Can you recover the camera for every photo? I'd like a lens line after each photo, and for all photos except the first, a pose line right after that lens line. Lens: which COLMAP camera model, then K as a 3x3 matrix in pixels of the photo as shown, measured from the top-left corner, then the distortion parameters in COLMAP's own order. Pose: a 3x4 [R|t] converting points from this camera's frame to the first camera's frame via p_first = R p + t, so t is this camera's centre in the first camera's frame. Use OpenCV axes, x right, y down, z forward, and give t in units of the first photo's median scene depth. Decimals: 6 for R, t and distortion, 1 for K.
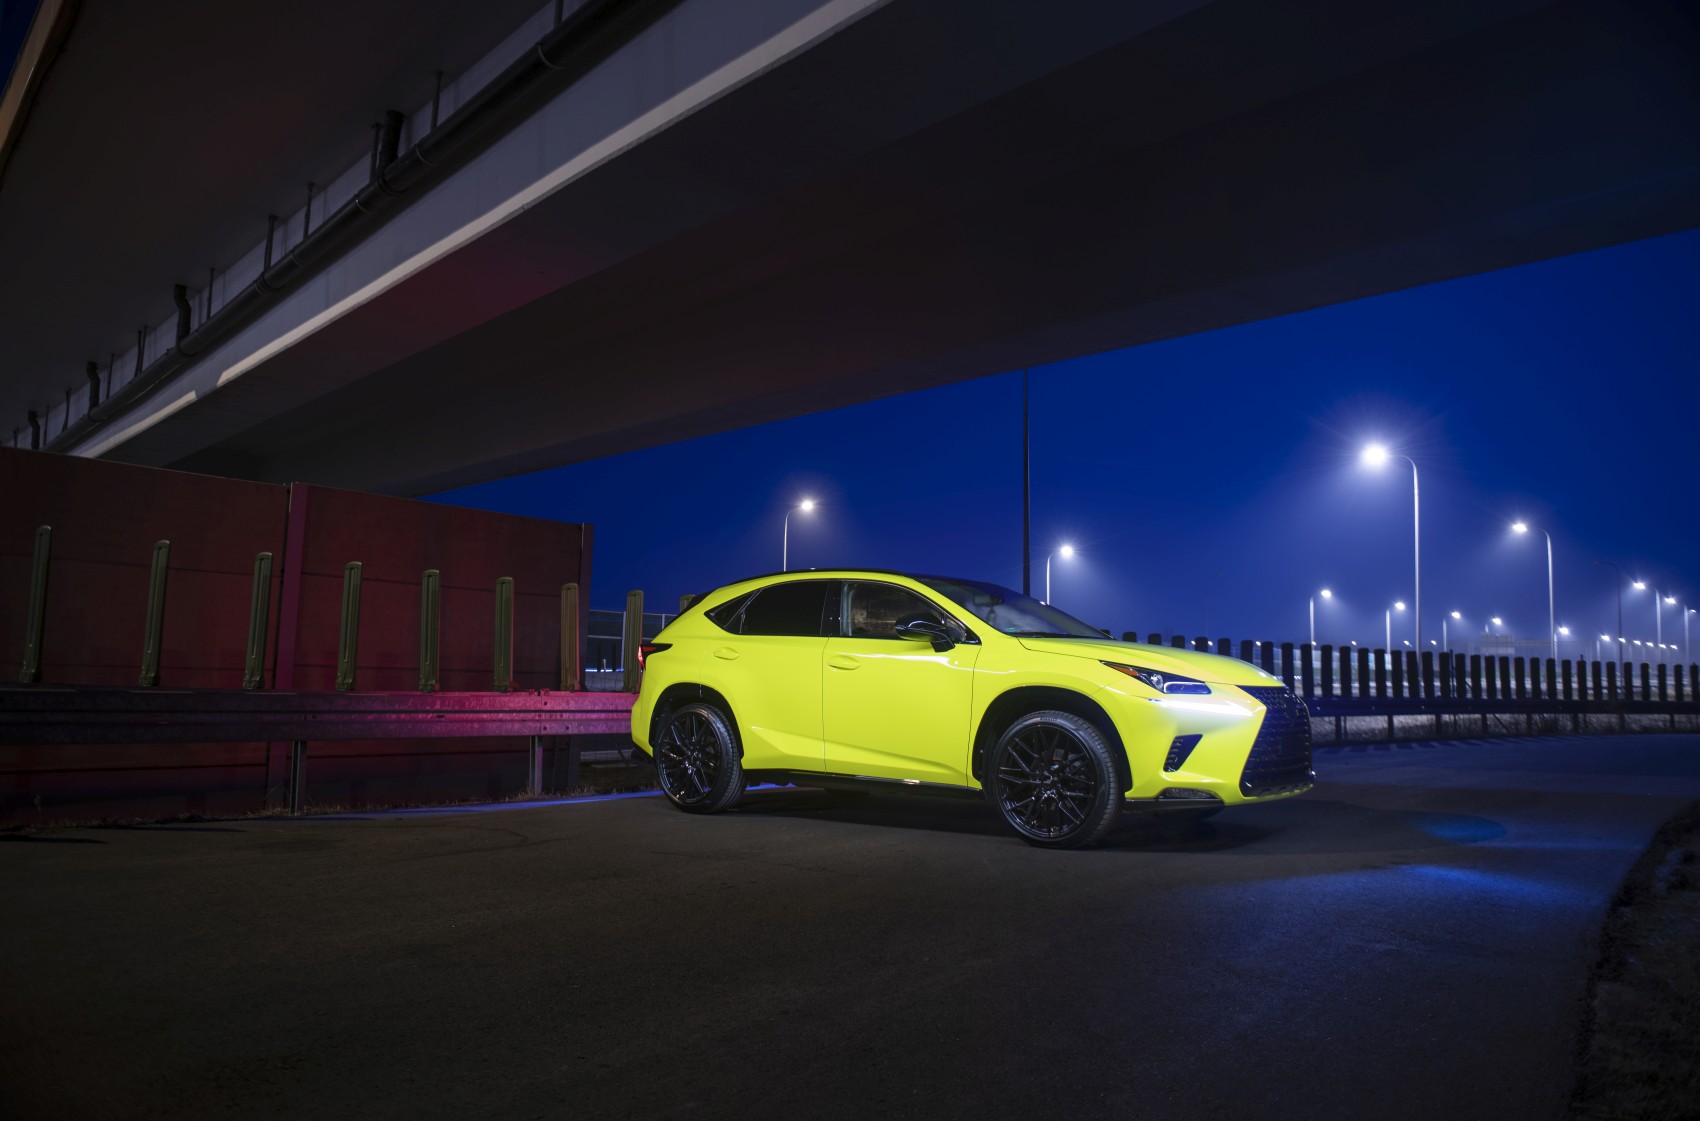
lens RADIAL K [[1182.5, 0, 863.4], [0, 1182.5, 560.1], [0, 0, 1]] dist [-0.042425, -0.000707]
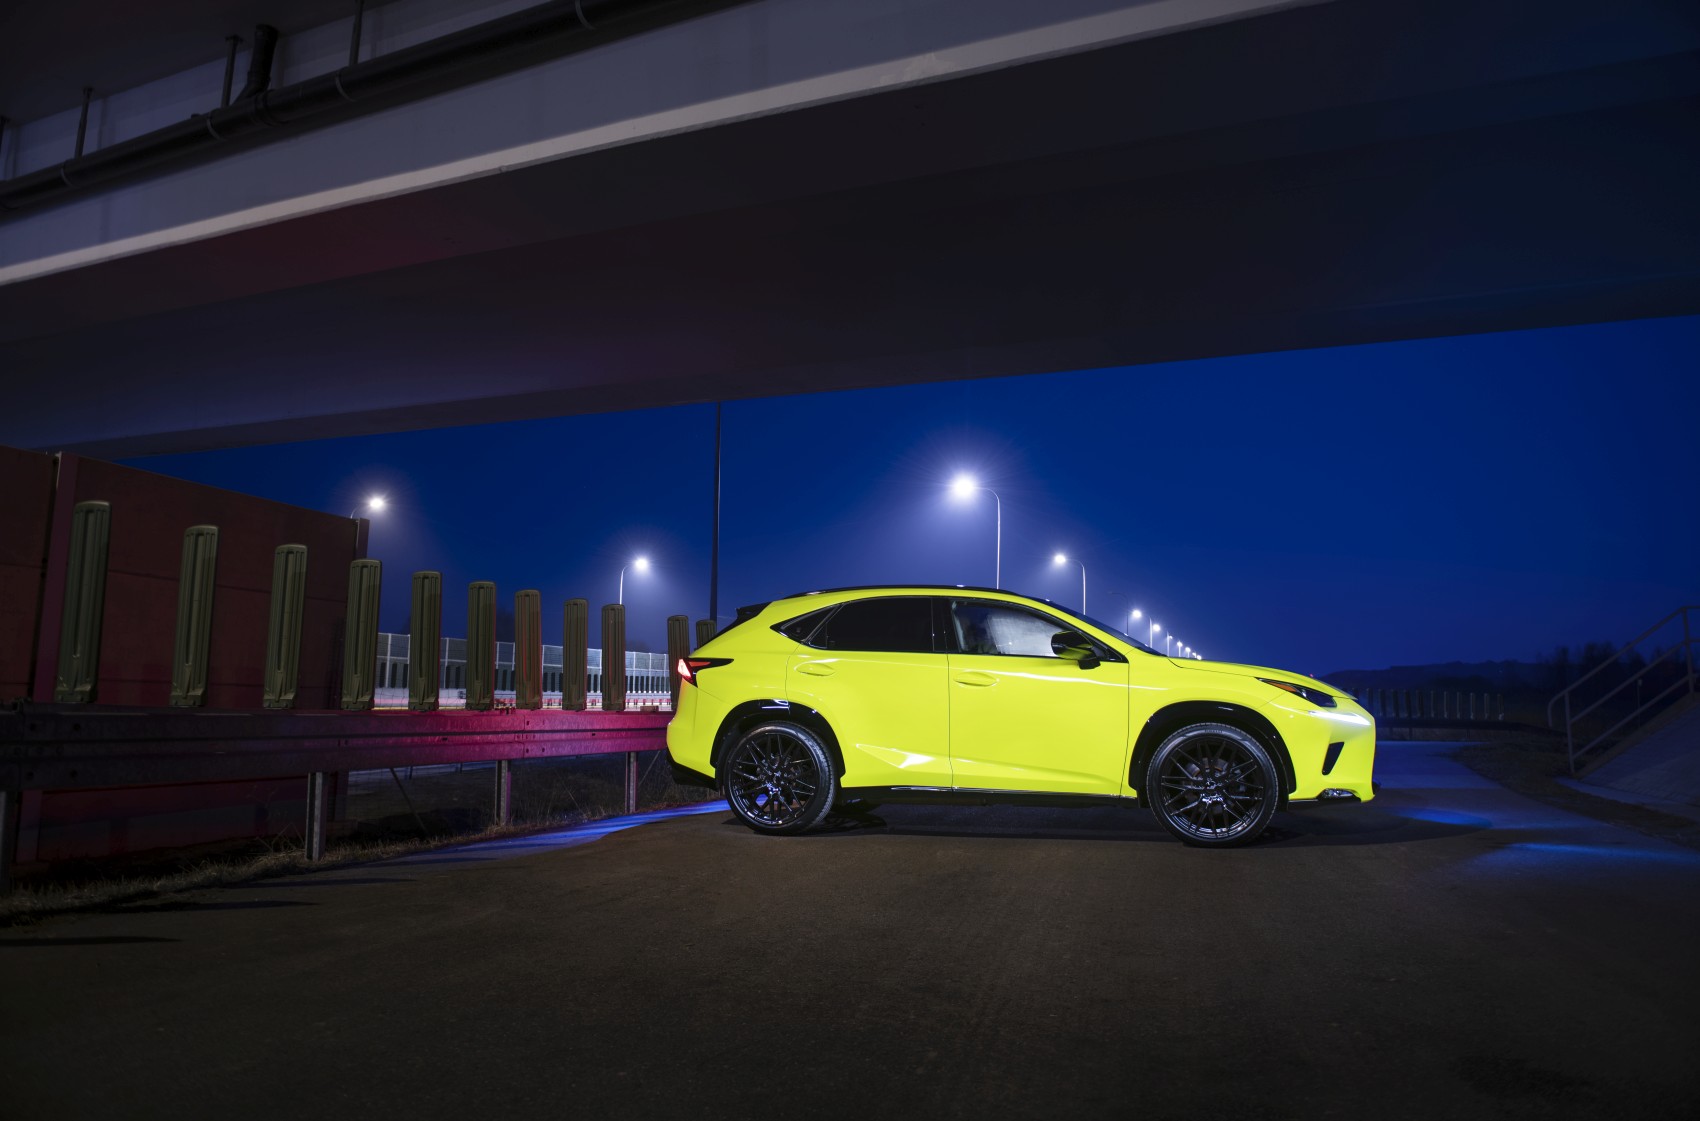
lens RADIAL K [[1182.5, 0, 865.3], [0, 1182.5, 561.5], [0, 0, 1]] dist [-0.042425, -0.000707]
pose [[0.925533, 0.039703, 0.376579, -0.521993], [-0.035728, 0.999208, -0.017535, 0.007092], [-0.376977, 0.002775, 0.926219, 0.096477]]
